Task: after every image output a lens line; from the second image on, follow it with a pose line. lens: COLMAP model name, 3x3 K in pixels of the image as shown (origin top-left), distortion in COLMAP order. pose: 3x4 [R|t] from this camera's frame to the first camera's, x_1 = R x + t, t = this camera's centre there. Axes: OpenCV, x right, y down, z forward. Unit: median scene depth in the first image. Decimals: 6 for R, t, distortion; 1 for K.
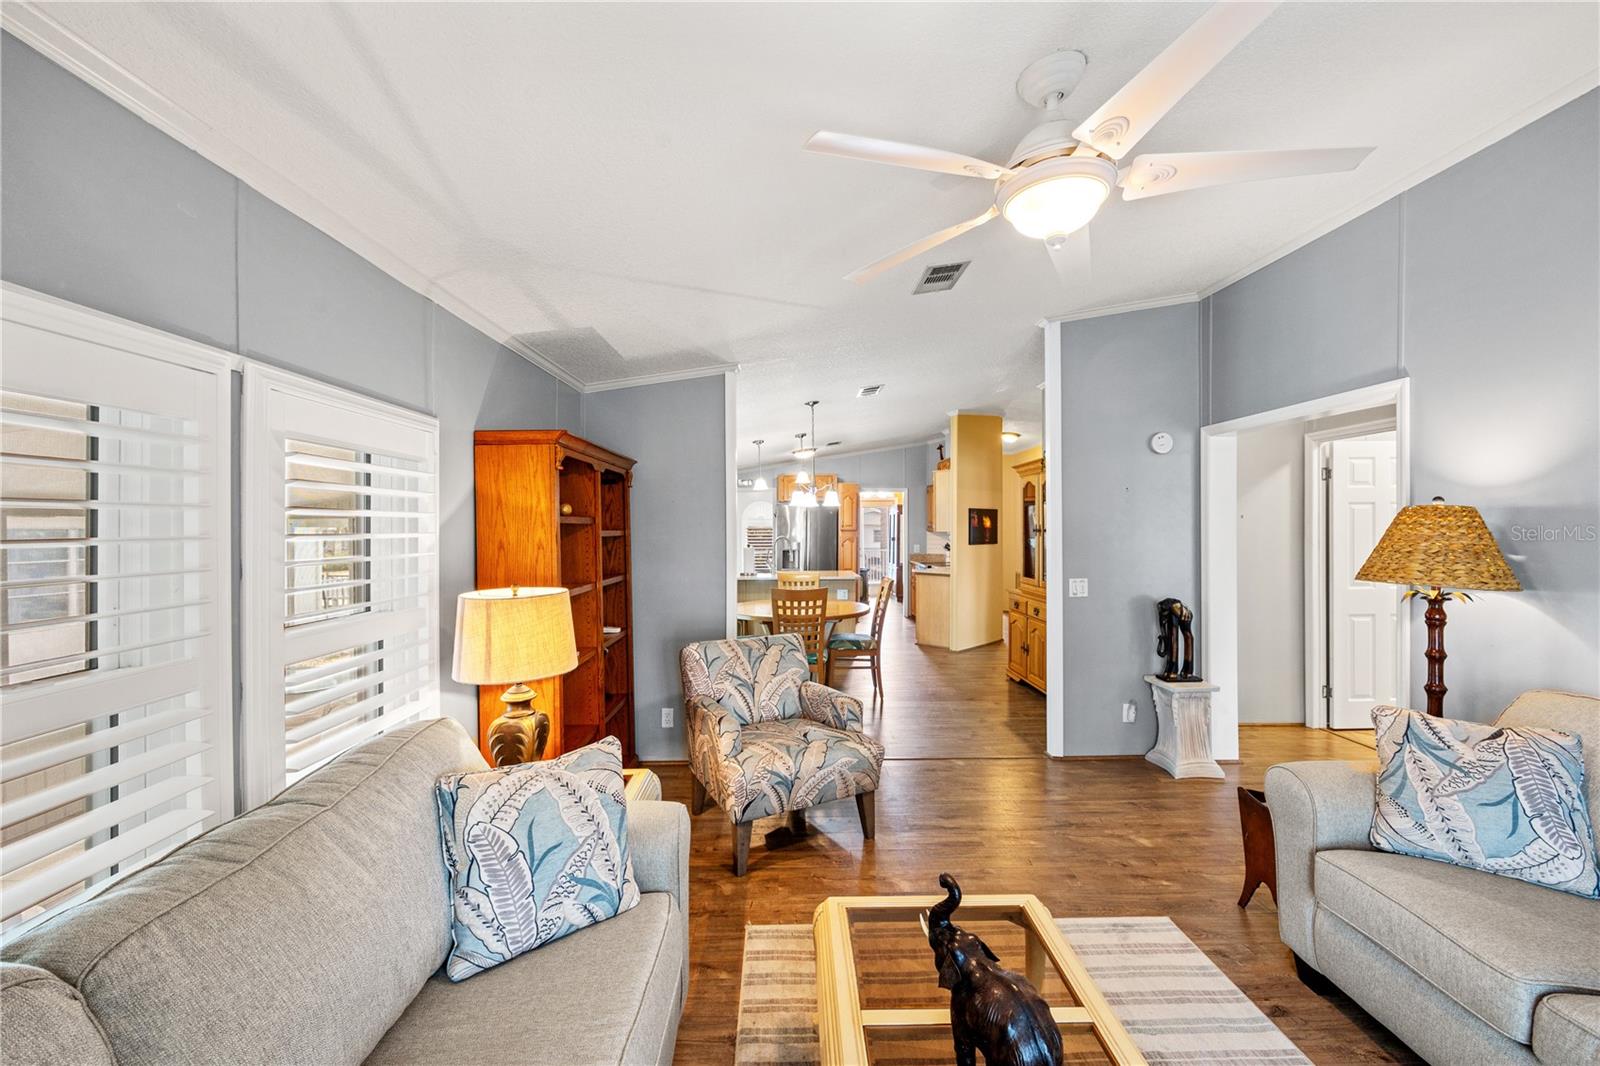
lens RADIAL K [[629.8, 0, 805.3], [0, 629.8, 532.5], [0, 0, 1]] dist [-0.000175, -0.000021]
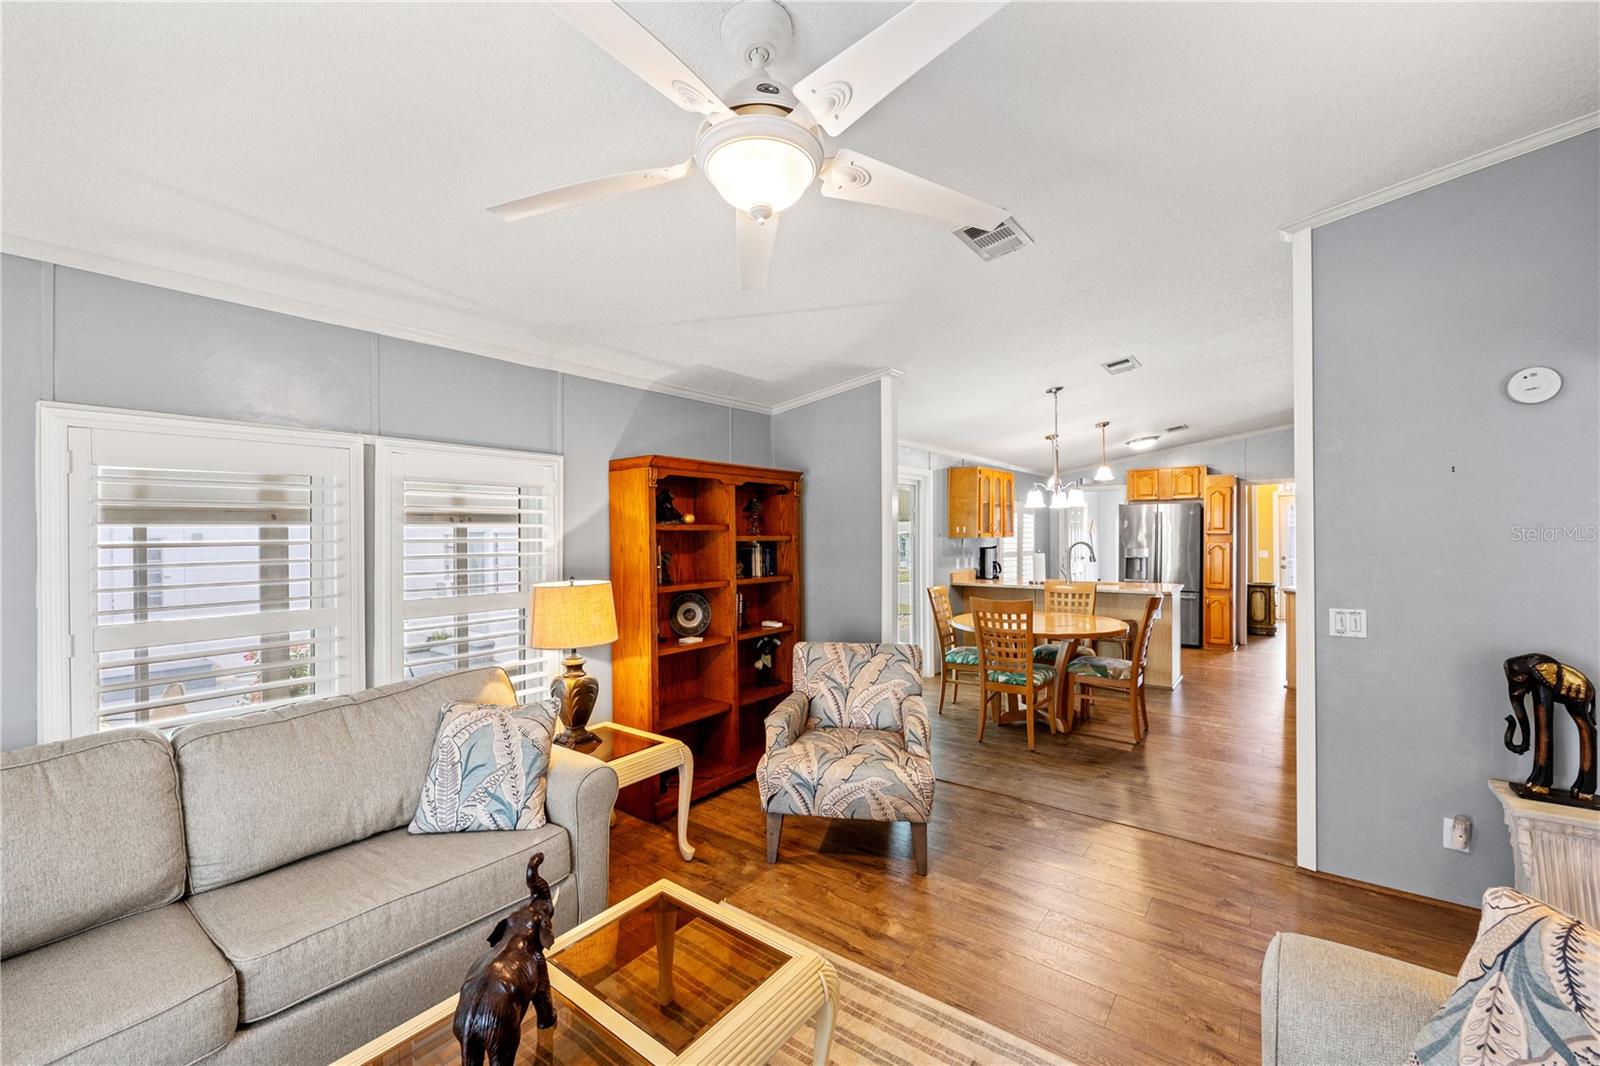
lens RADIAL K [[633.0, 0, 806.0], [0, 633.0, 536.2], [0, 0, 1]] dist [-0.001051, -0.000038]
pose [[0.789913, 0.000887, -0.613218, 0.548894], [-0.000826, 1.000000, 0.000383, -0.003641], [0.613218, 0.000204, 0.789913, 0.182237]]
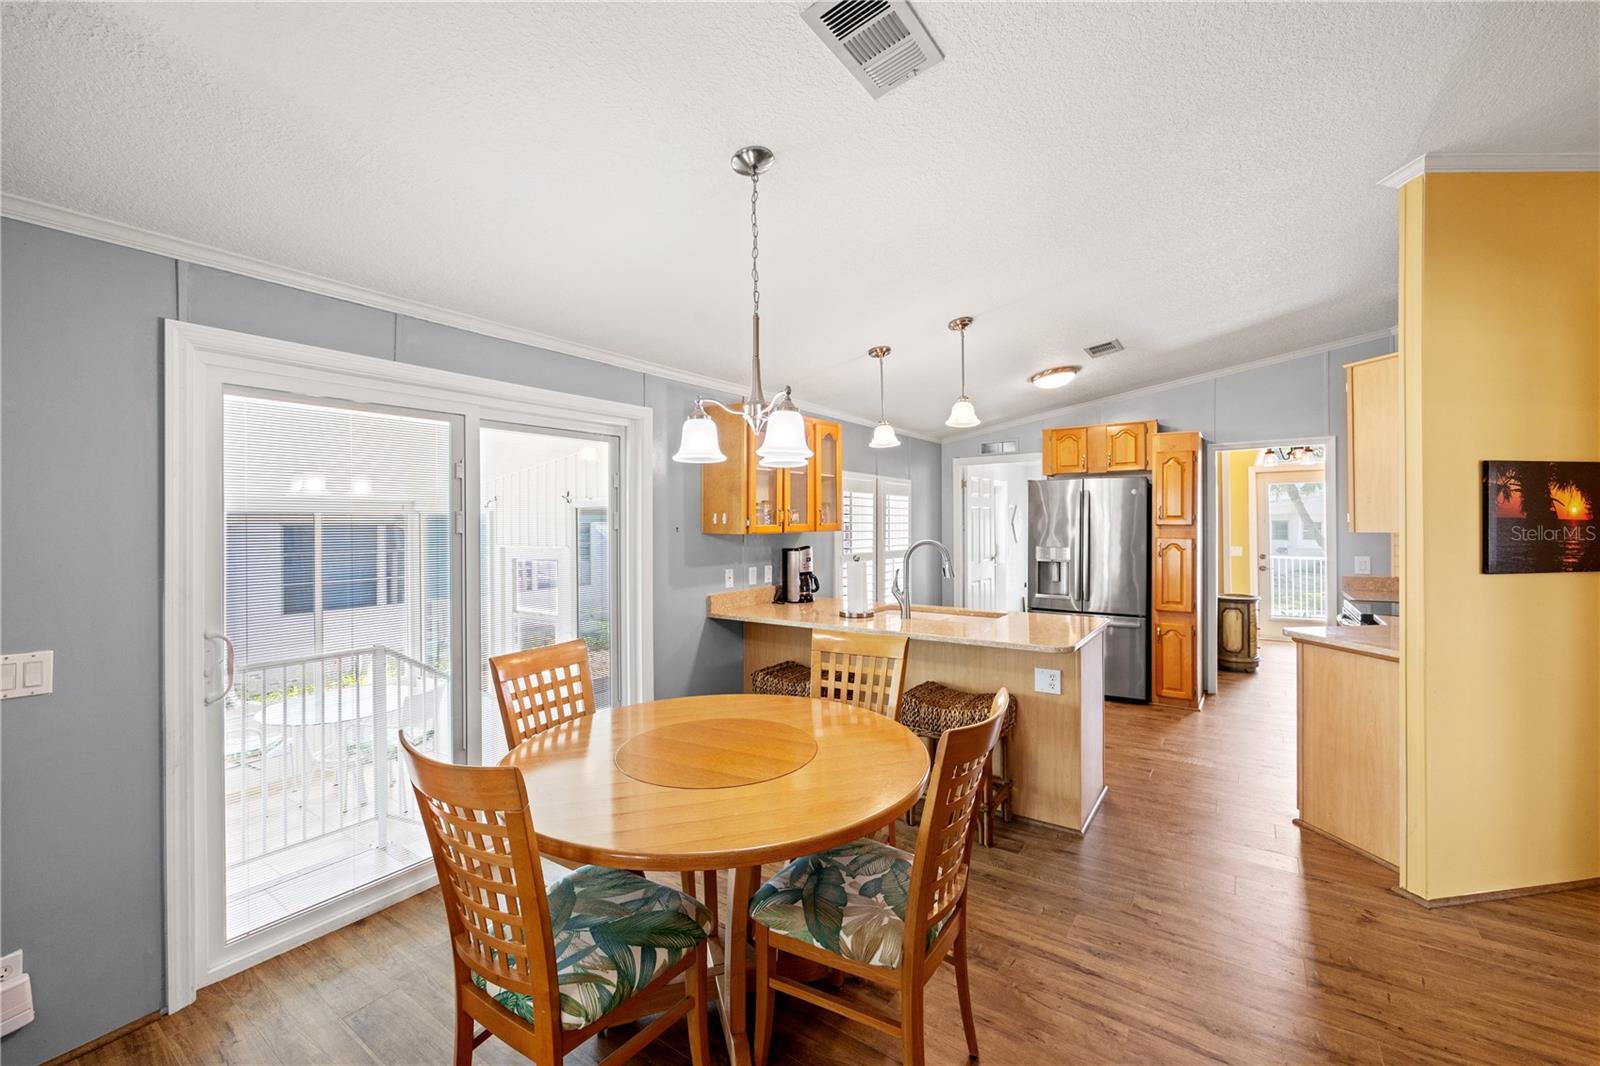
lens RADIAL K [[665.0, 0, 802.9], [0, 665.0, 520.4], [0, 0, 1]] dist [-0.000332, -0.000016]
pose [[0.823209, -0.001315, -0.567737, 0.470391], [-0.001532, 0.999989, -0.004538, -0.018465], [0.567736, 0.004605, 0.823198, 1.459435]]
